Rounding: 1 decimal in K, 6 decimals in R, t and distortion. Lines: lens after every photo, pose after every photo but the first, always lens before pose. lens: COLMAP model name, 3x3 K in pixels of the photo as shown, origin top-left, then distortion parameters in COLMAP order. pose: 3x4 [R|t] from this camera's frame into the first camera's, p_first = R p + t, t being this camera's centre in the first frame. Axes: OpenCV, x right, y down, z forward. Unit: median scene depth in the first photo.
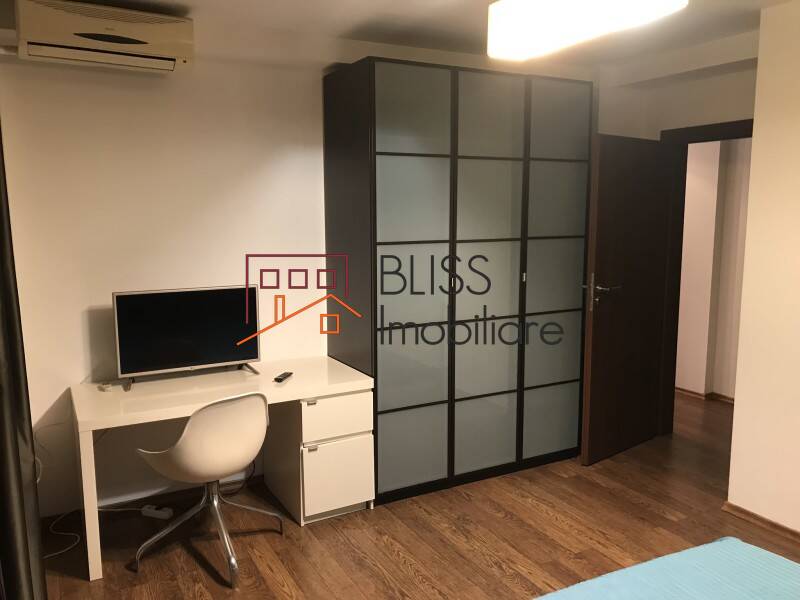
lens RADIAL K [[691.1, 0, 400.0], [0, 691.1, 300.0], [0, 0, 1]] dist [0.007492, 0.000269]
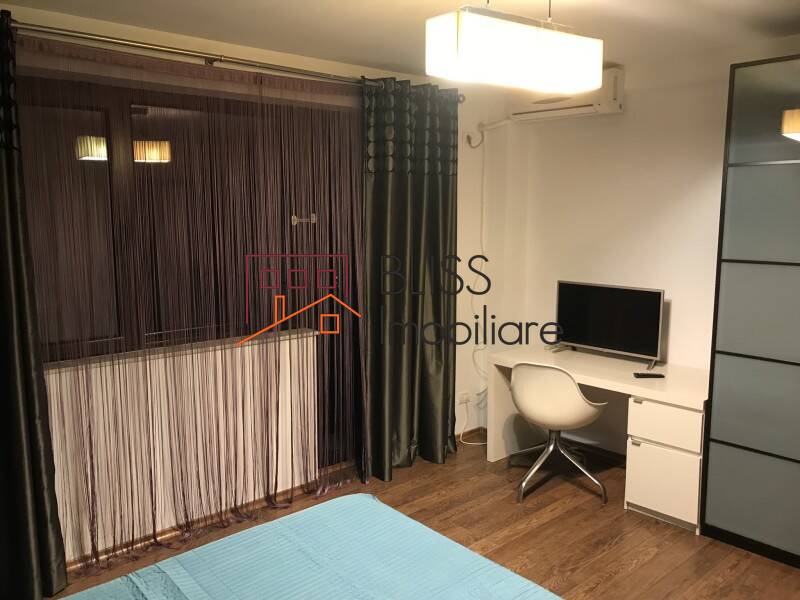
lens RADIAL K [[646.8, 0, 400.0], [0, 646.8, 300.0], [0, 0, 1]] dist [-0.003215, -0.001084]
pose [[0.224646, 0.124564, -0.966446, 0.756785], [-0.148542, 0.984582, 0.092374, -0.048384], [0.963052, 0.122806, 0.239686, 0.365106]]
